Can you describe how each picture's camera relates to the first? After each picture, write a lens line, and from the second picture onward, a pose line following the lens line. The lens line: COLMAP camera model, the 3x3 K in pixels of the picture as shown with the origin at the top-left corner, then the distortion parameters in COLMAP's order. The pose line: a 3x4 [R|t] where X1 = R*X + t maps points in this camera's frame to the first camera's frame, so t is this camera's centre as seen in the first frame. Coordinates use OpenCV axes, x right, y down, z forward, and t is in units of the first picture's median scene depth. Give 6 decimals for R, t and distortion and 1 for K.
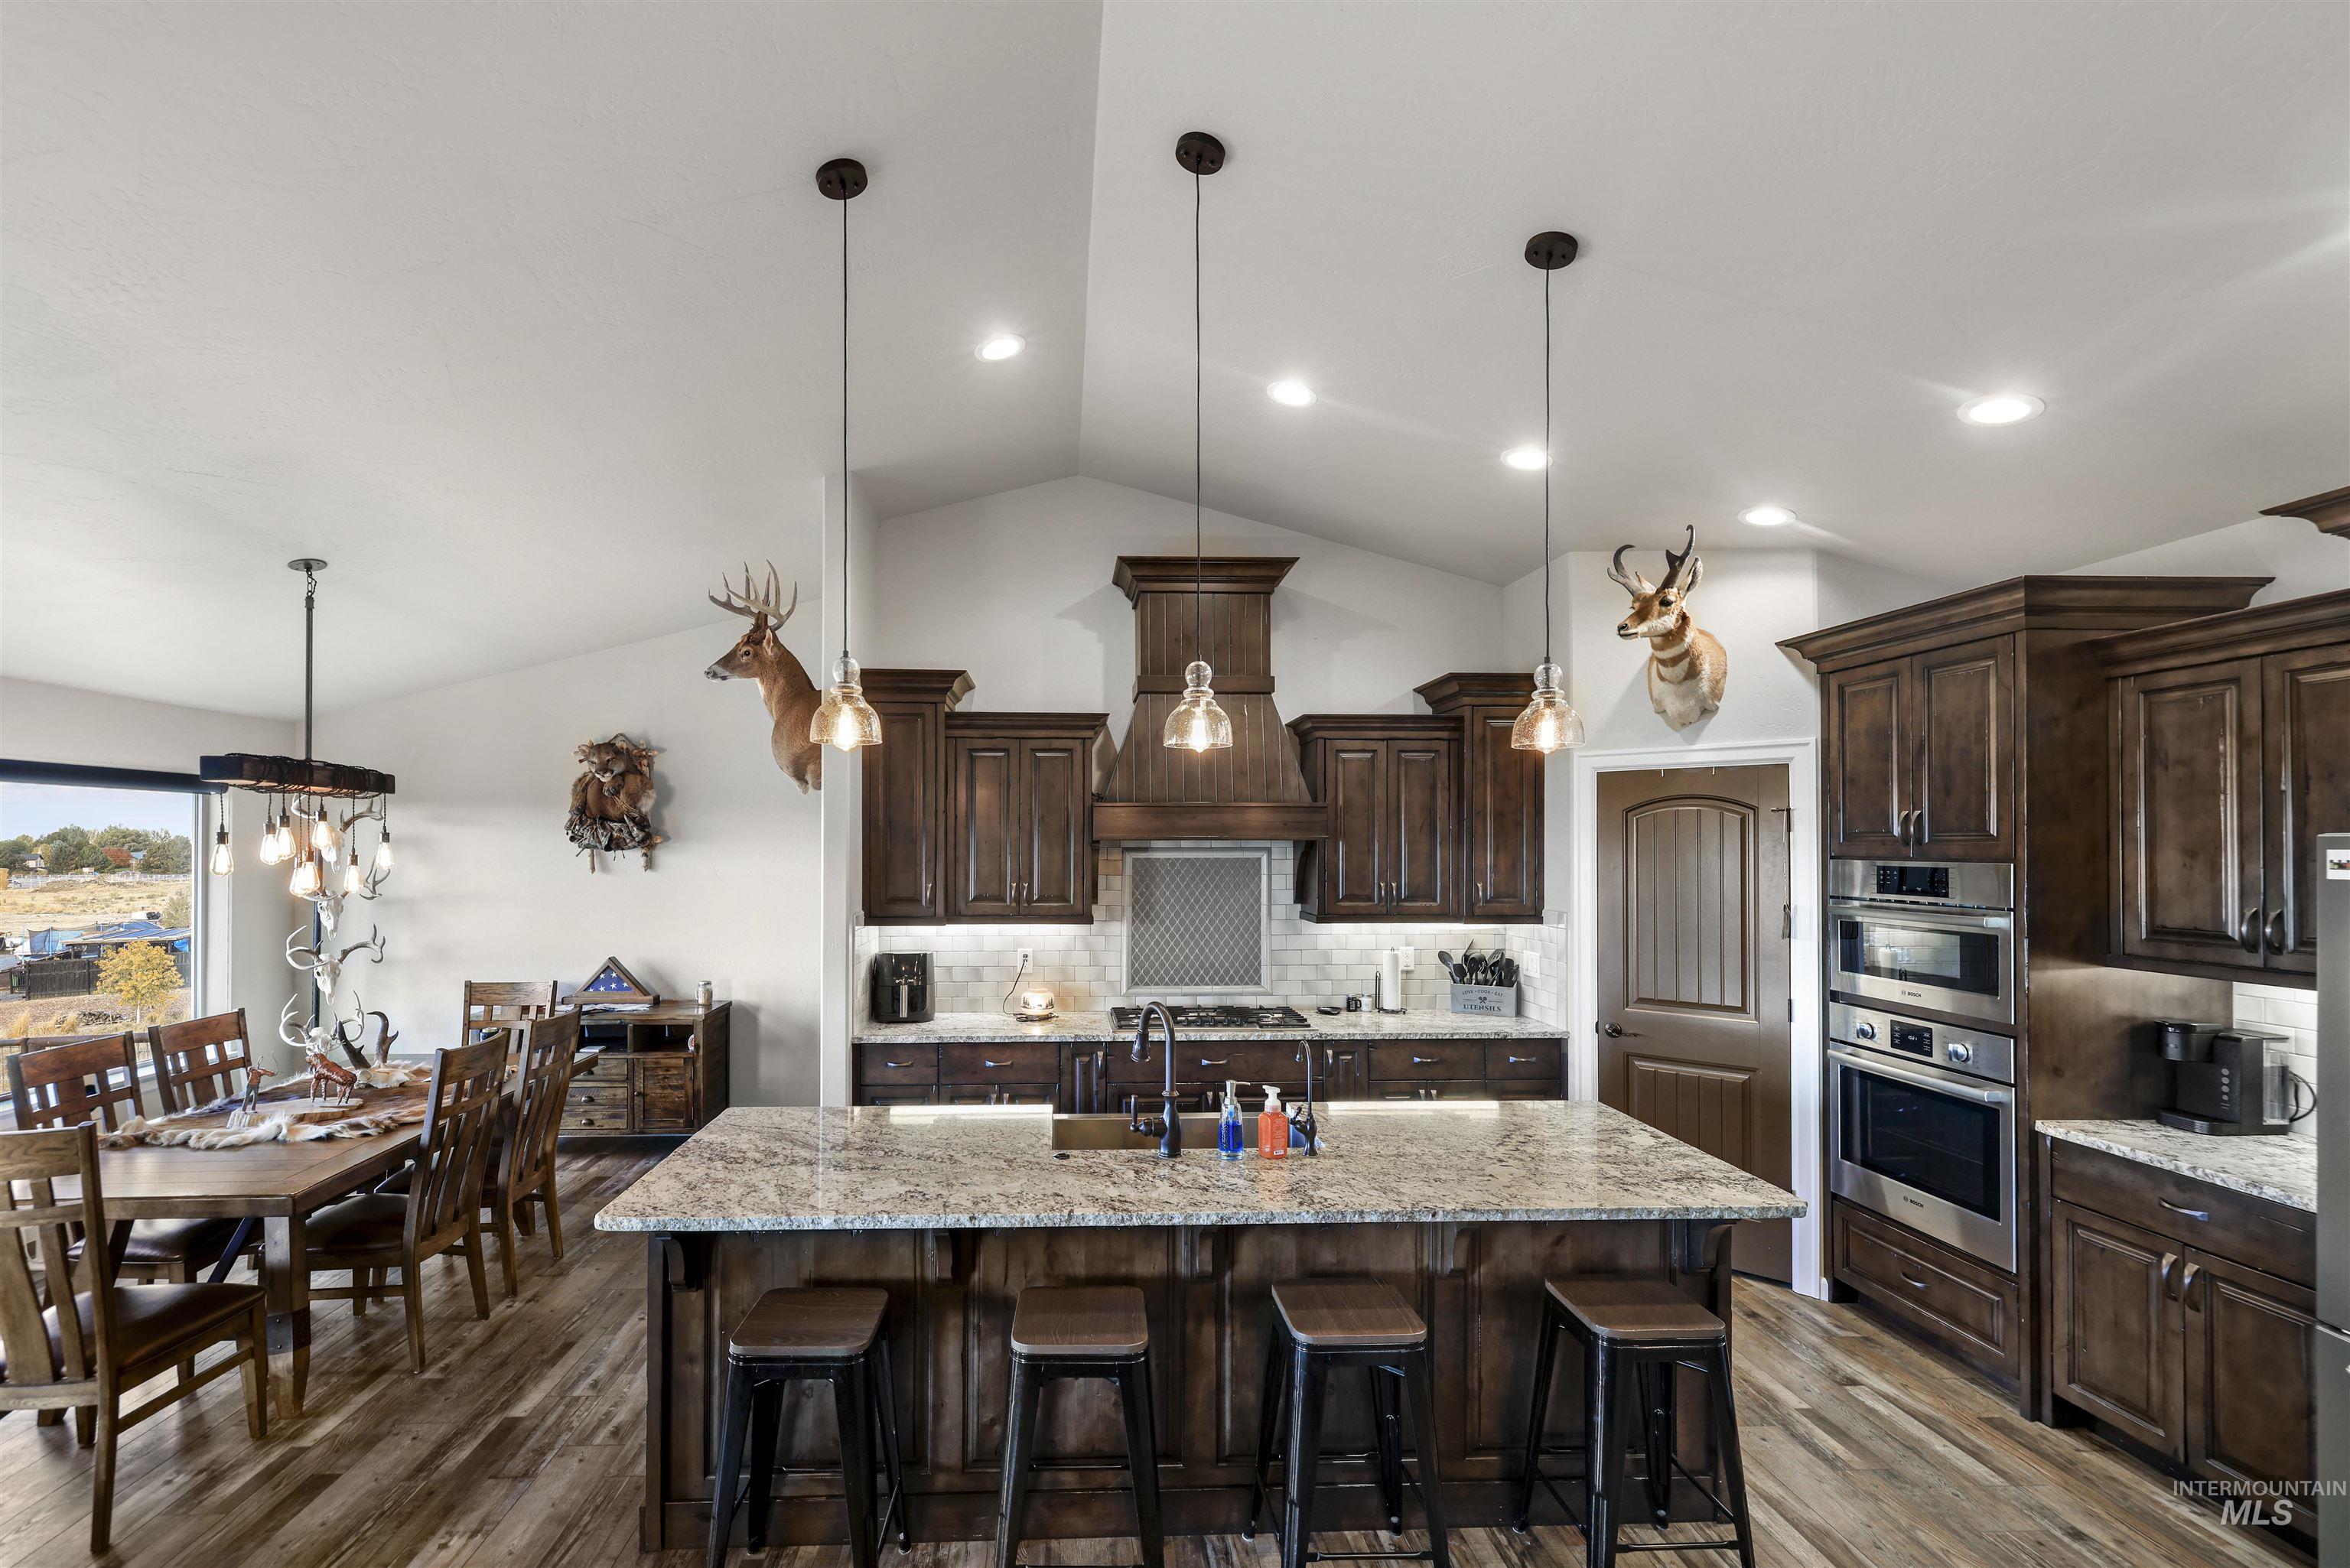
lens RADIAL K [[1033.0, 0, 1110.6], [0, 1033.0, 843.6], [0, 0, 1]] dist [0.004966, 0.000528]
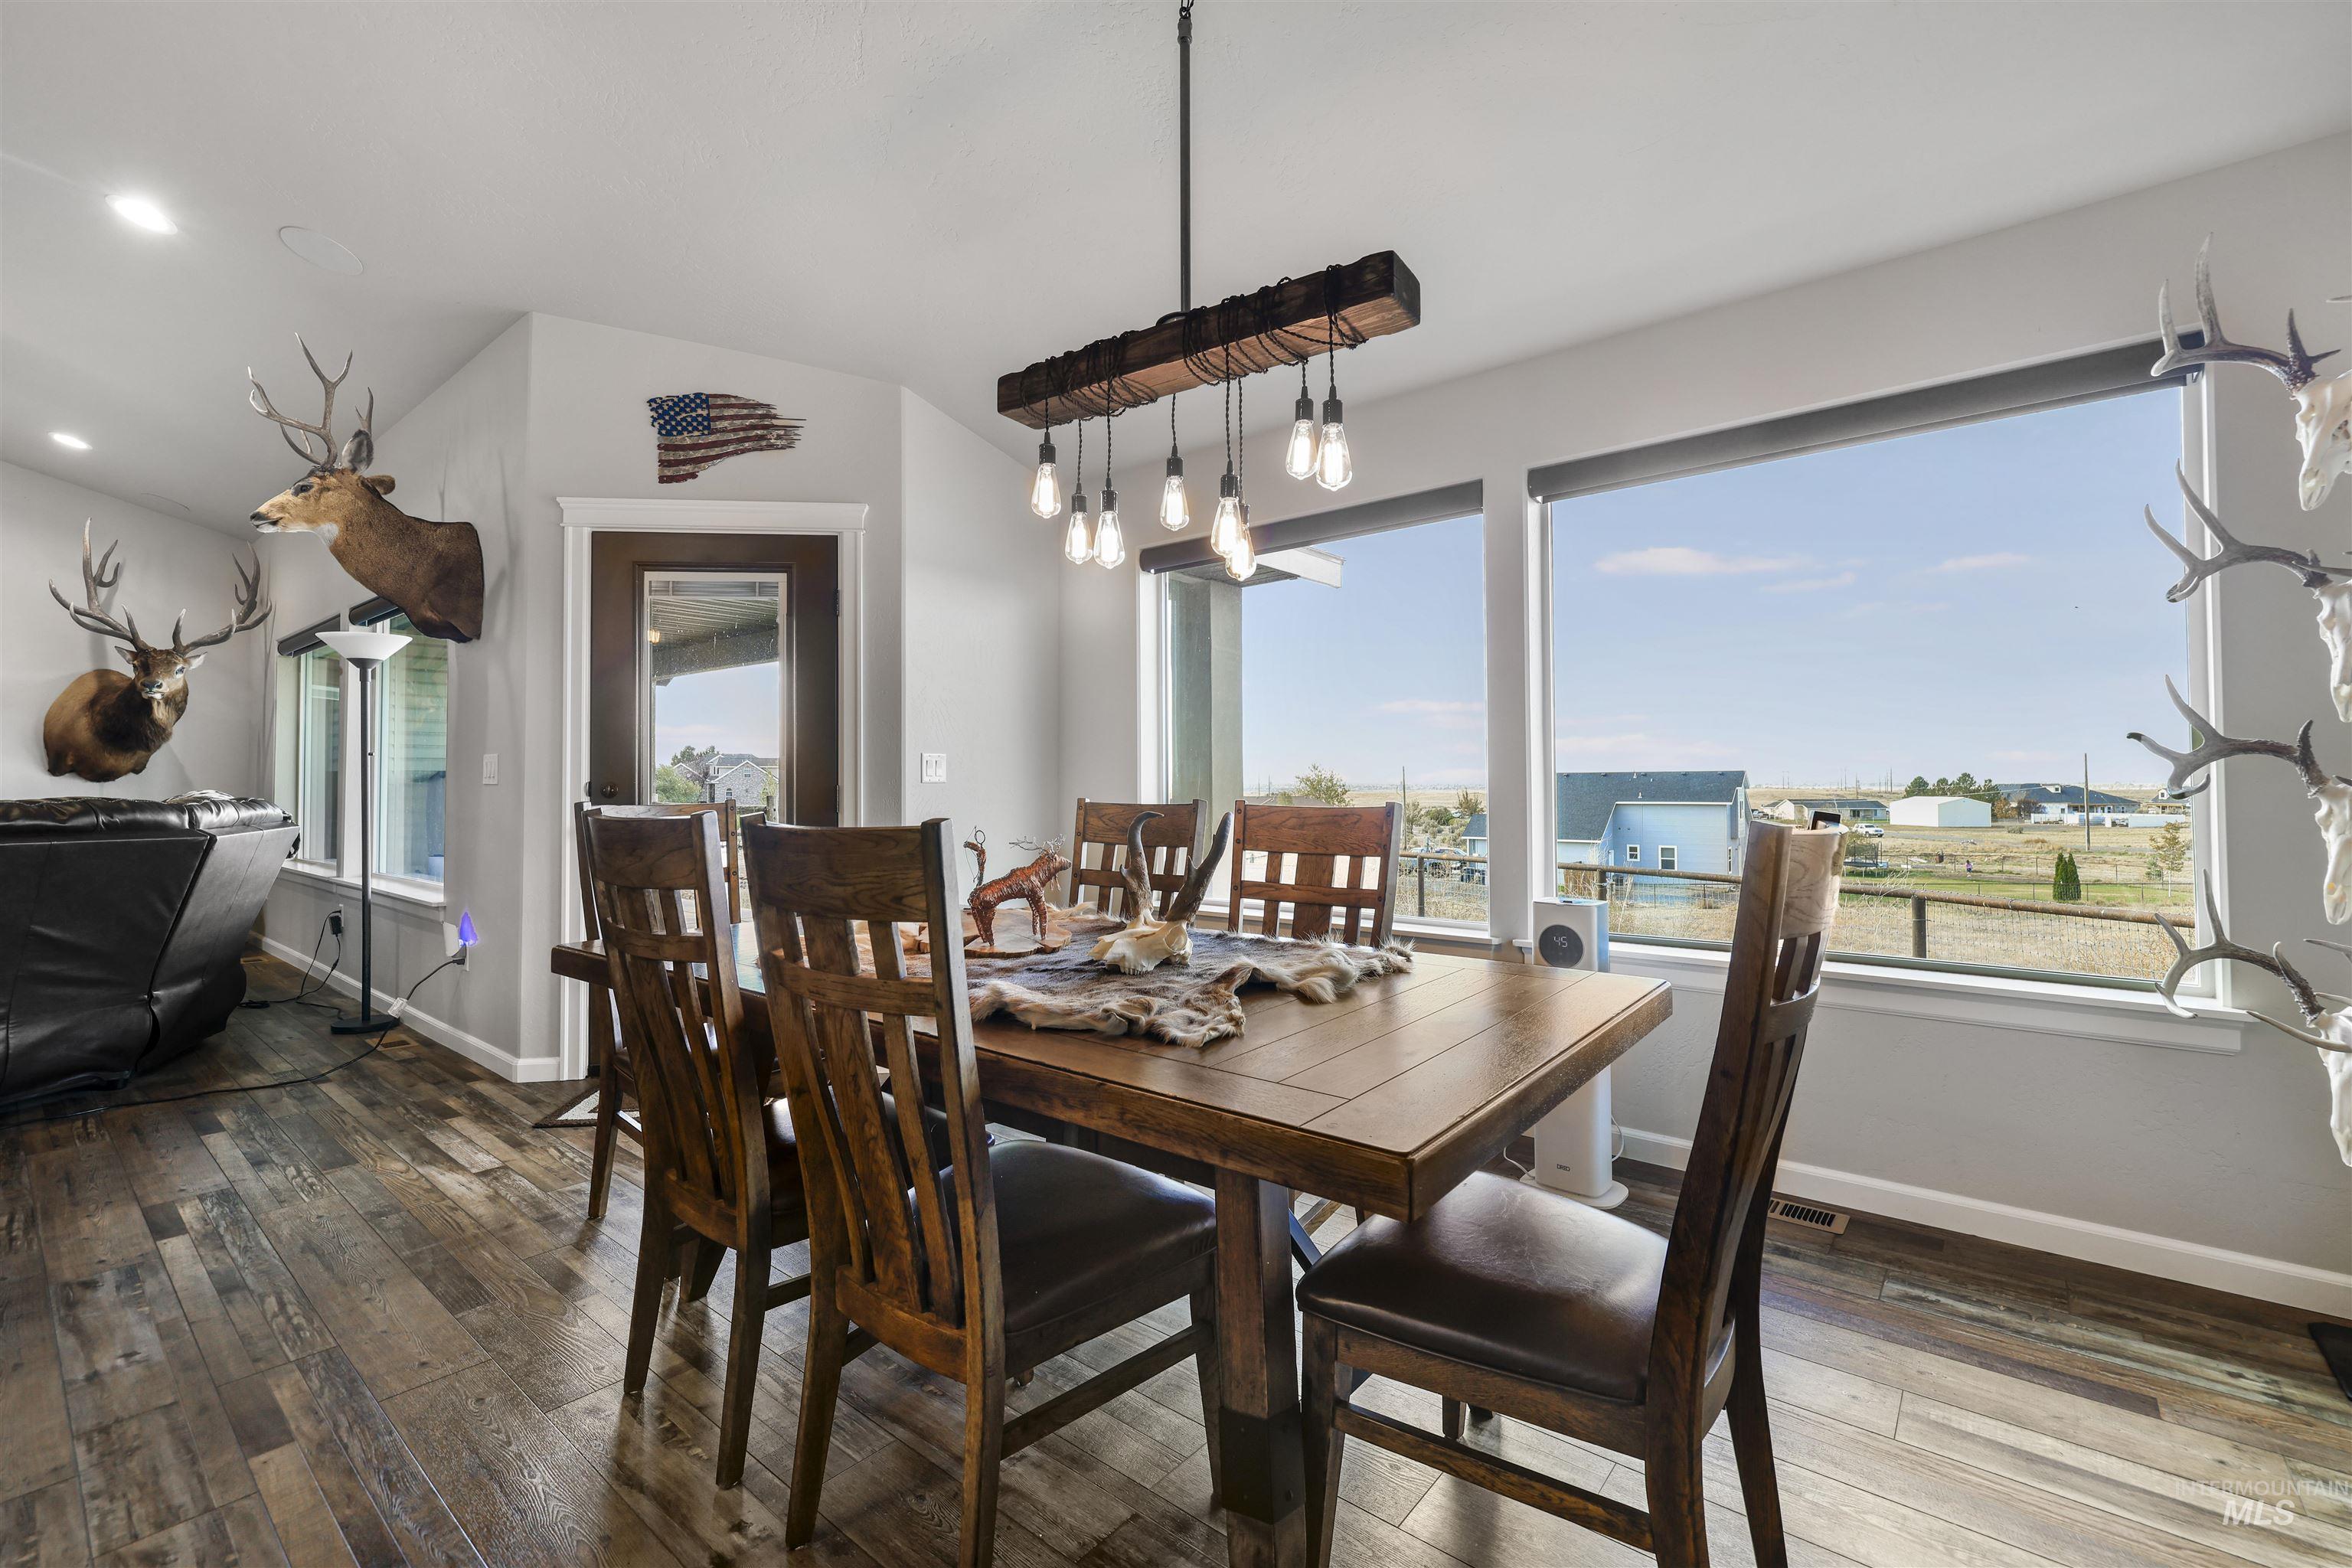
lens RADIAL K [[1011.1, 0, 1170.4], [0, 1011.1, 760.8], [0, 0, 1]] dist [0.003872, 0.000614]
pose [[-0.684350, -0.019906, -0.728882, -0.333430], [0.003173, 0.999537, -0.030277, 0.138029], [0.729147, -0.023032, -0.683969, 1.145785]]
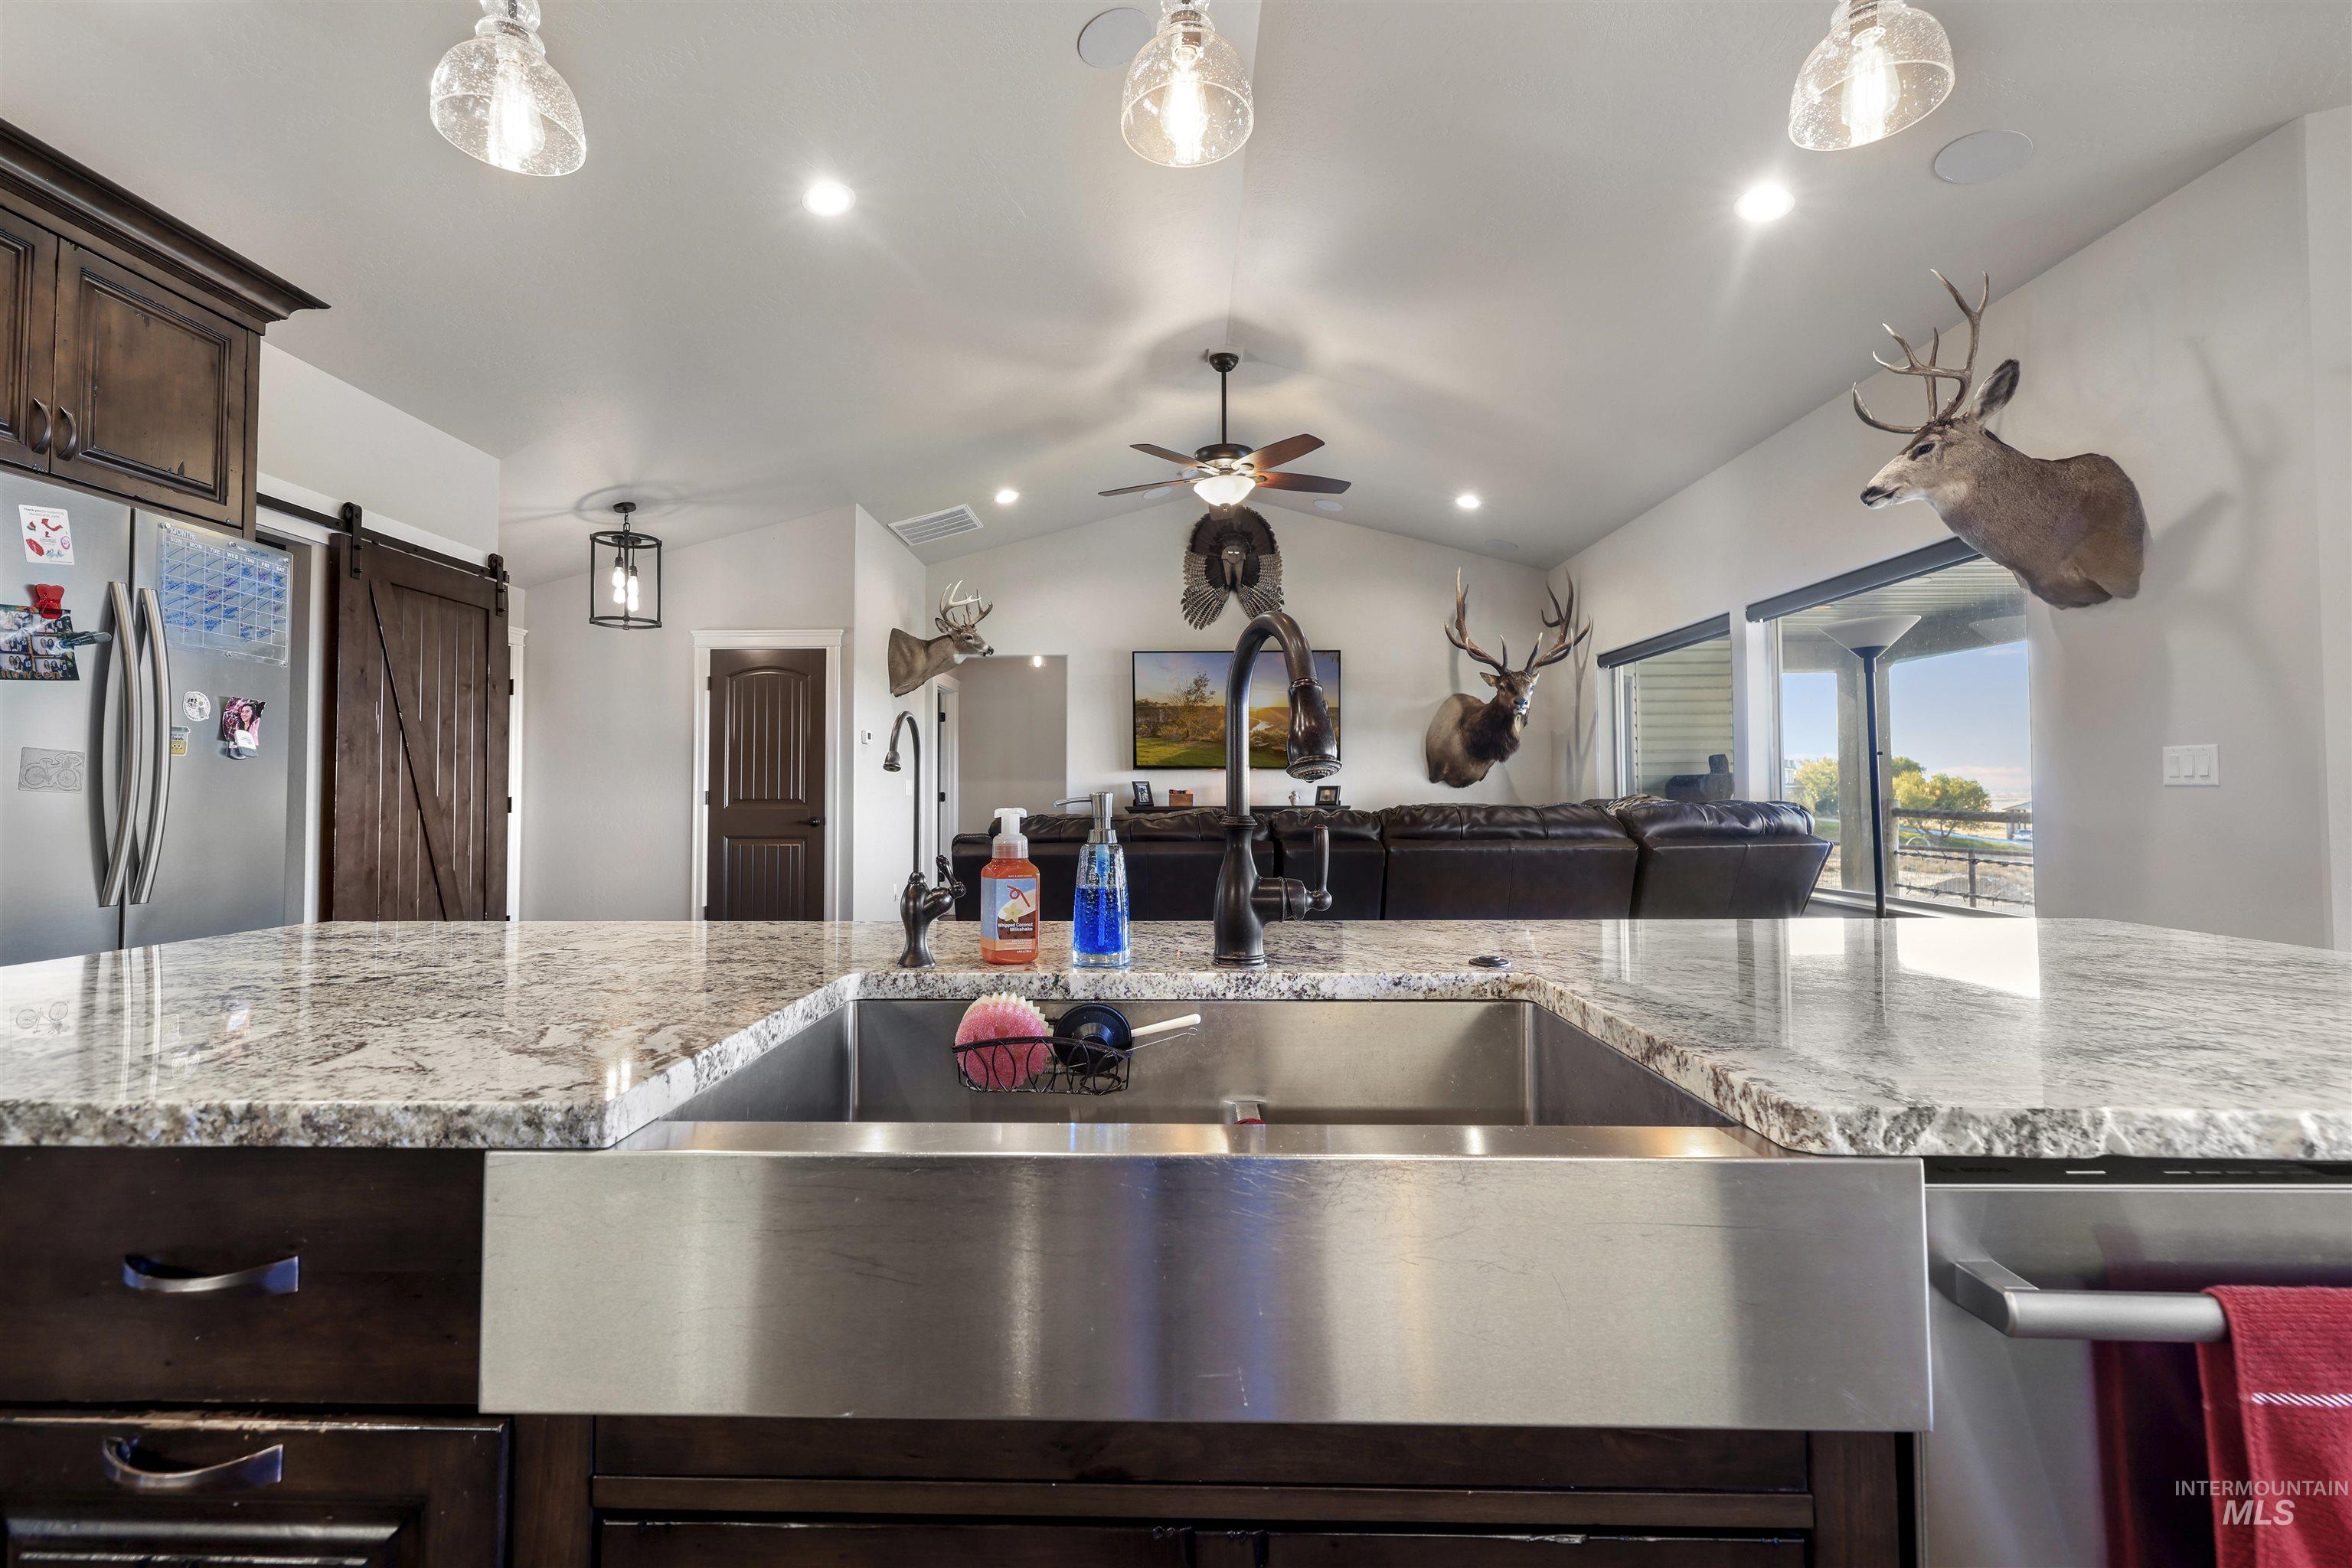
lens RADIAL K [[1040.1, 0, 1160.0], [0, 1040.1, 775.9], [0, 0, 1]] dist [0.001889, 0.000267]
pose [[-0.997599, 0.004020, 0.069138, 0.035909], [0.002456, 0.999740, -0.022690, 0.138545], [-0.069211, -0.022466, -0.997349, 0.856203]]
